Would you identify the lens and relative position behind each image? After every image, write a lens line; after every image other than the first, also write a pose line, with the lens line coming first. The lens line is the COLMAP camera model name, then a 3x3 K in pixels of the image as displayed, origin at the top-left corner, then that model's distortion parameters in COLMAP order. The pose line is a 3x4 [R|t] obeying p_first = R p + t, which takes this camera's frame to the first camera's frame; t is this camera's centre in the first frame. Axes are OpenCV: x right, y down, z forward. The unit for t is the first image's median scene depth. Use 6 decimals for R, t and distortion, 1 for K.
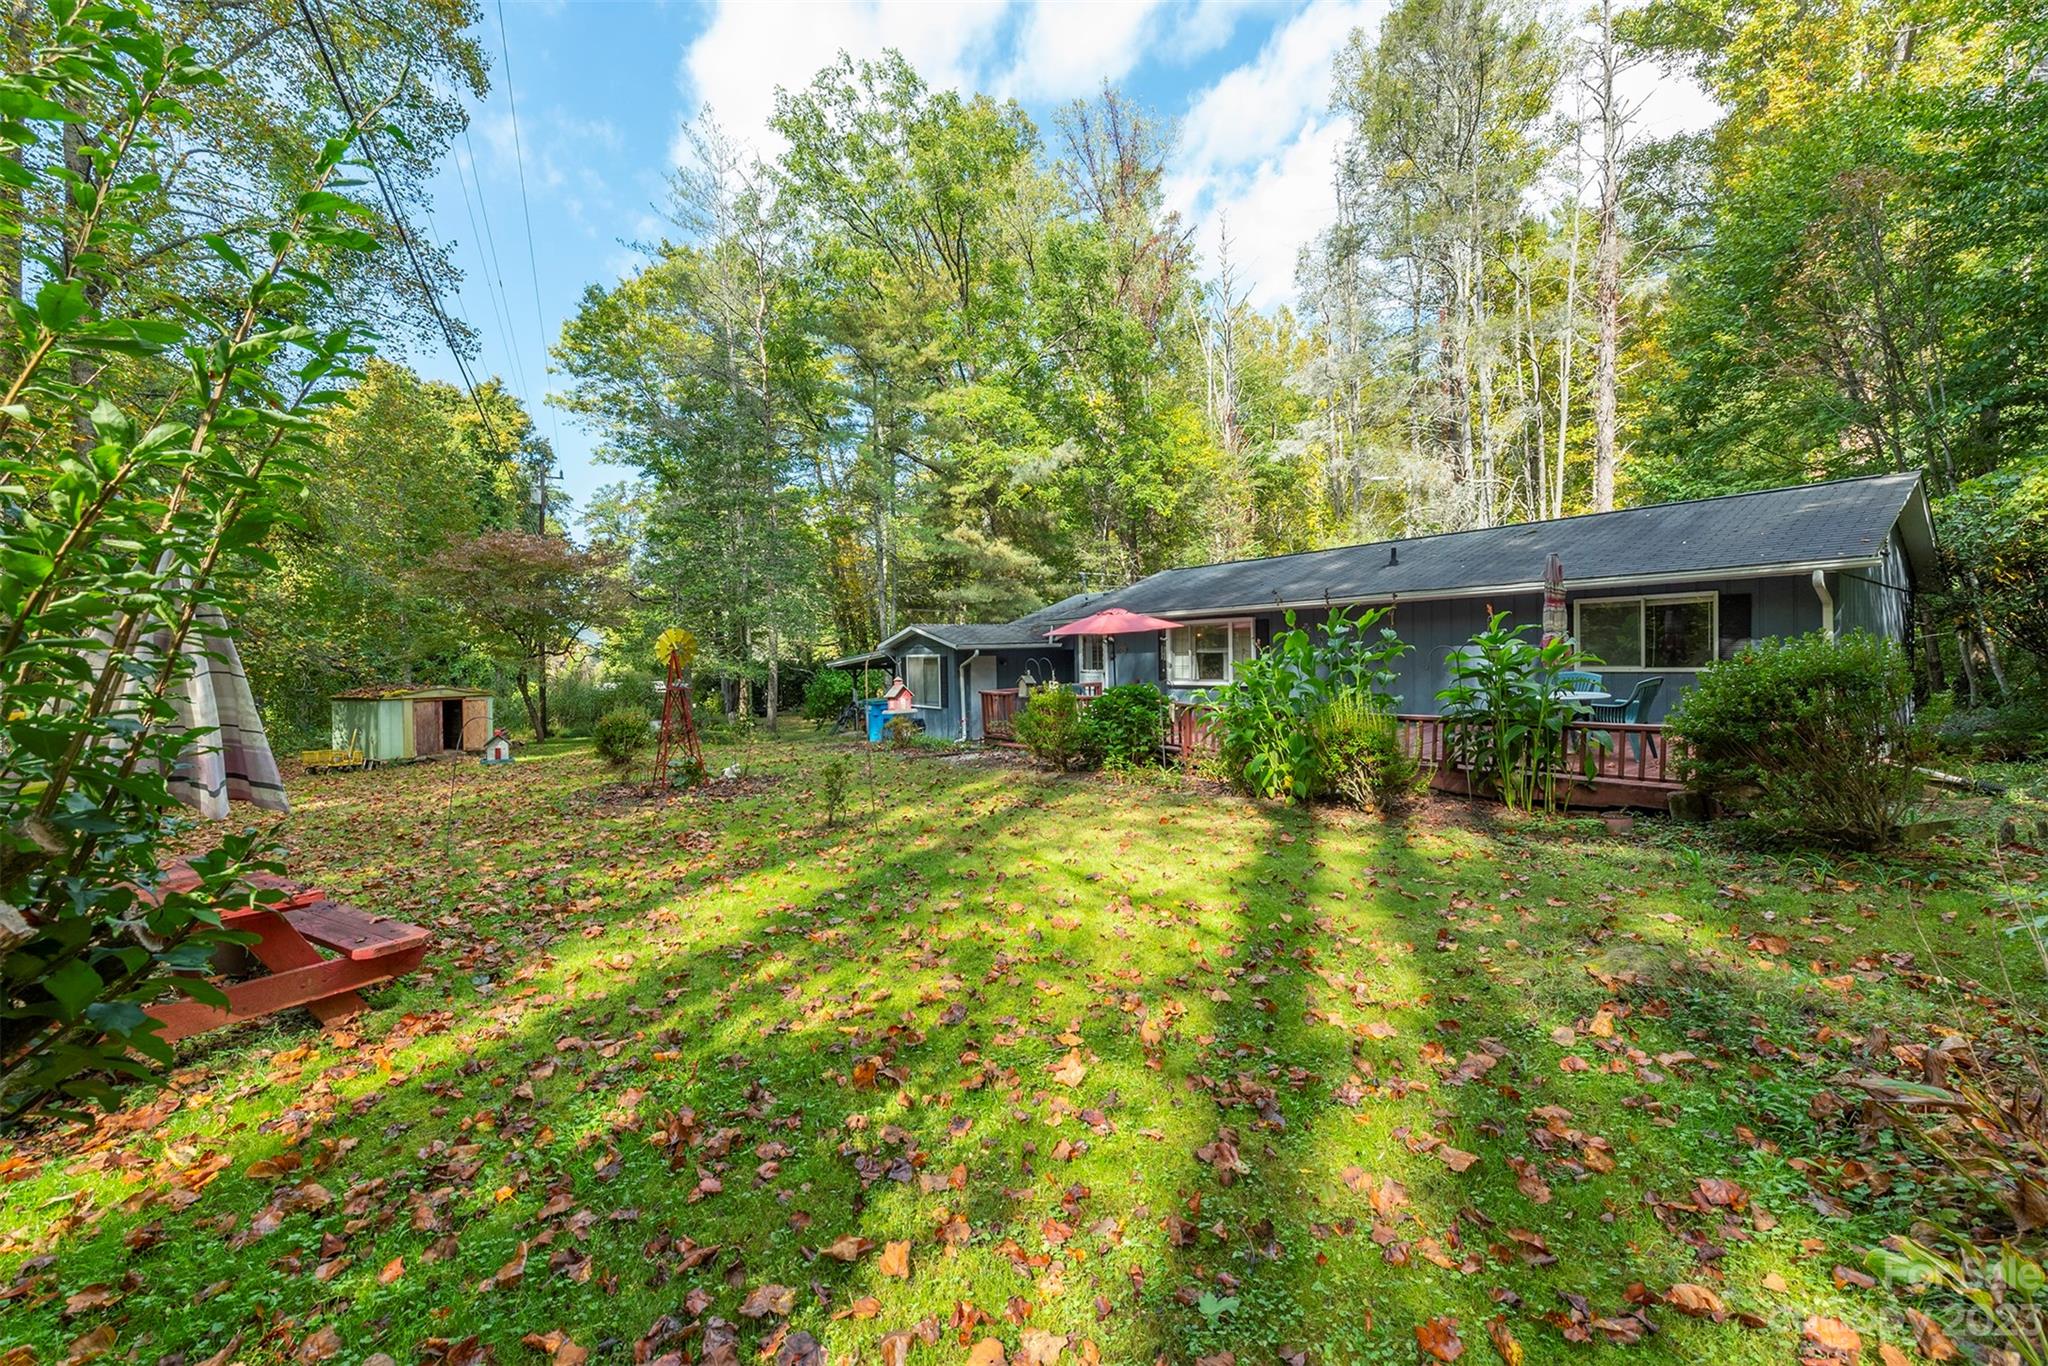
lens RADIAL K [[798.0, 0, 1025.4], [0, 798.0, 672.1], [0, 0, 1]] dist [0.015437, -0.004934]
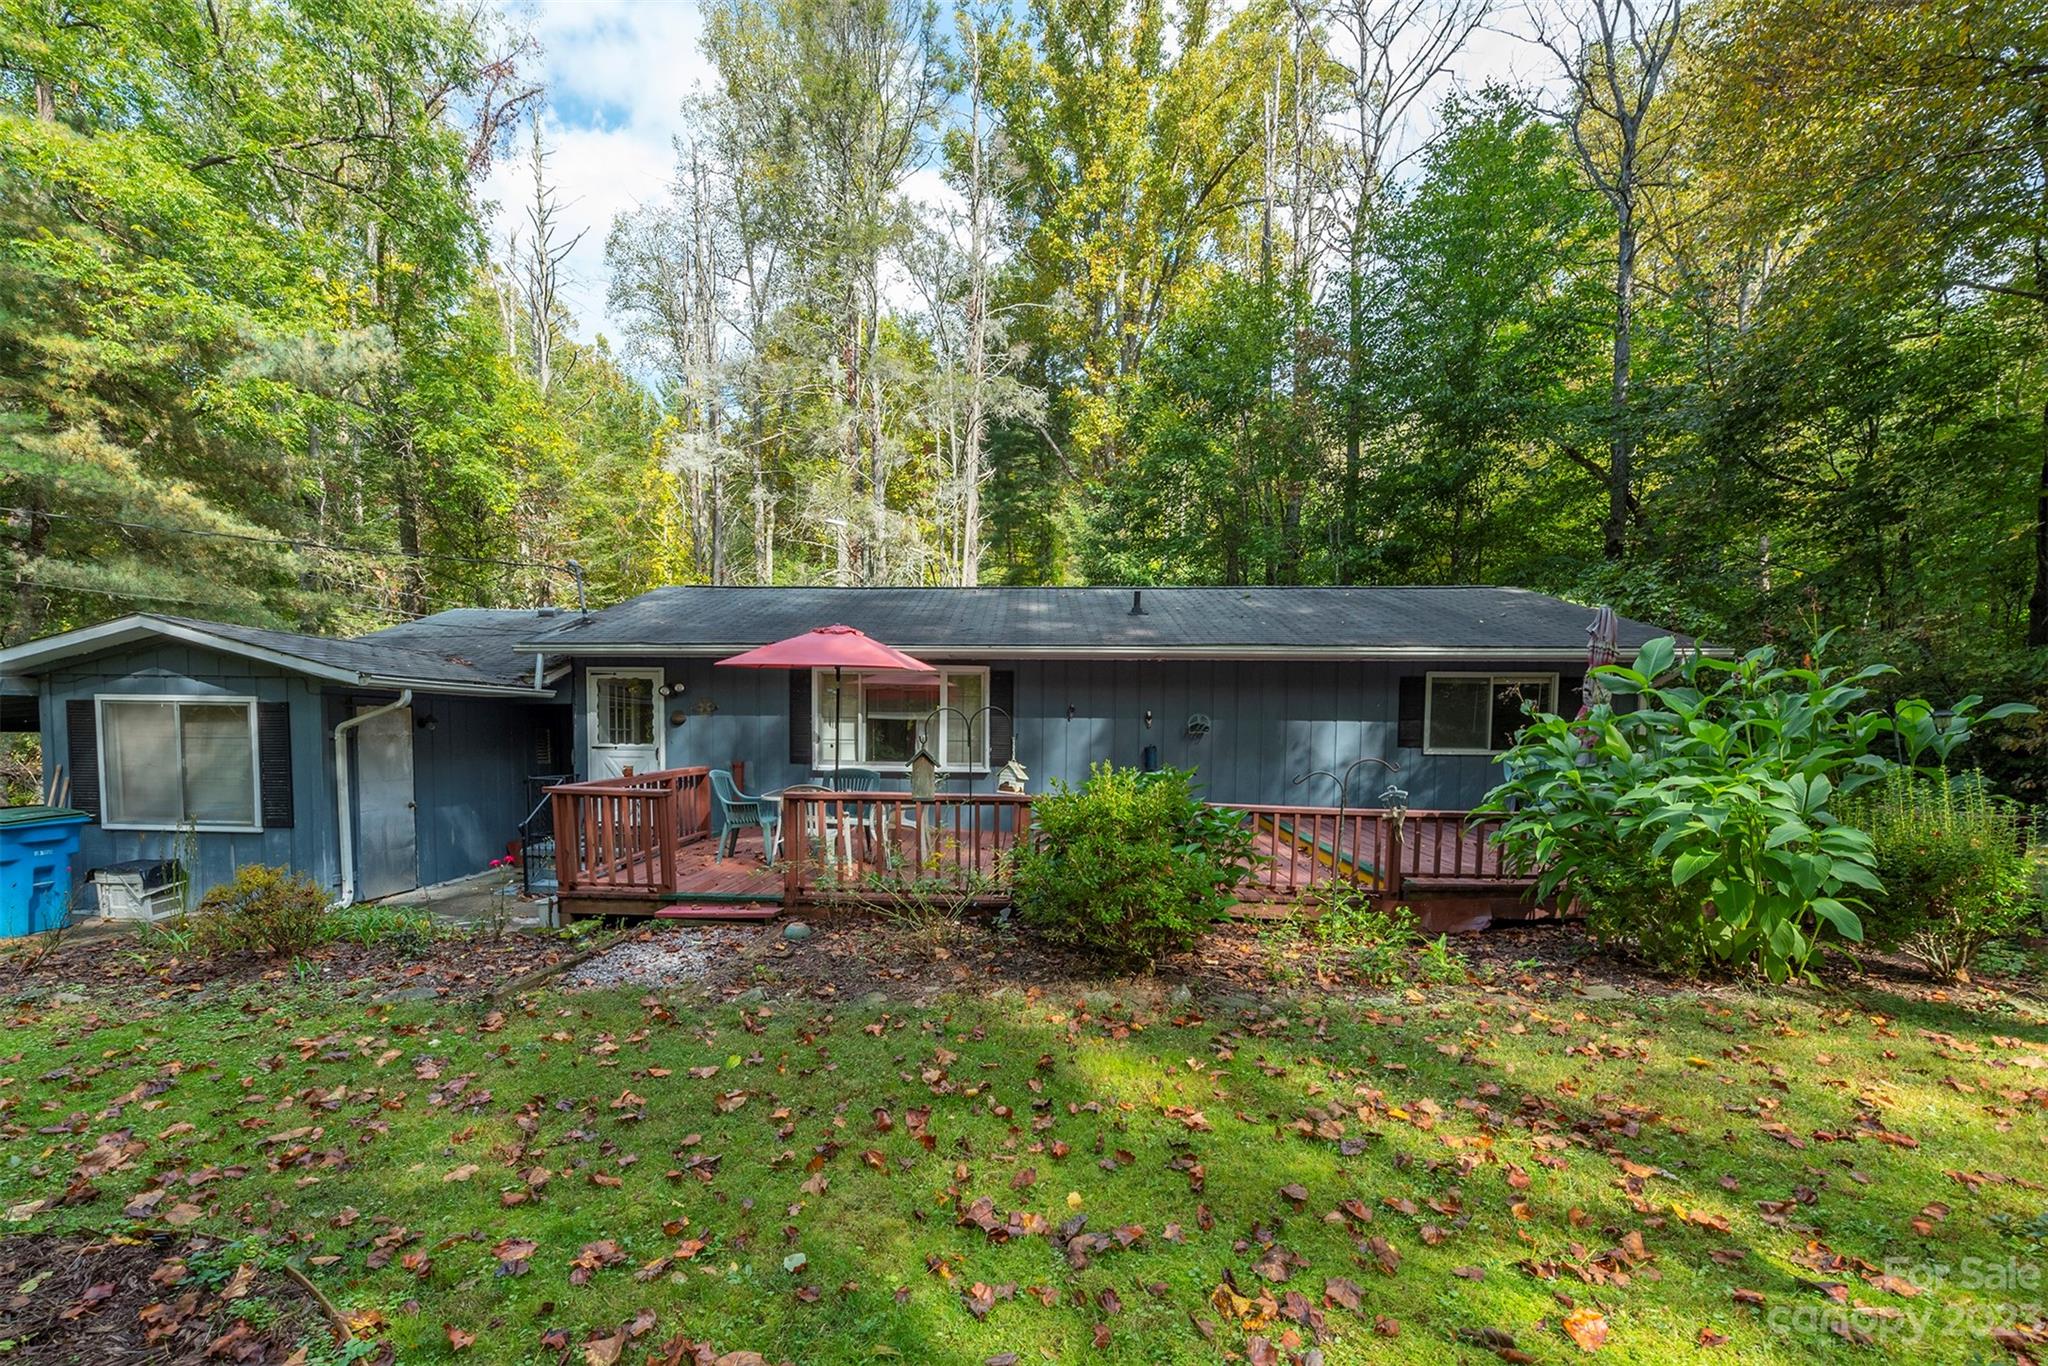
lens RADIAL K [[869.8, 0, 967.2], [0, 869.8, 776.6], [0, 0, 1]] dist [0.009816, 0.000077]
pose [[0.653109, -0.004292, 0.757252, -0.193732], [-0.009294, 0.999863, 0.013683, 0.008129], [-0.757207, -0.015975, 0.652979, 0.412489]]
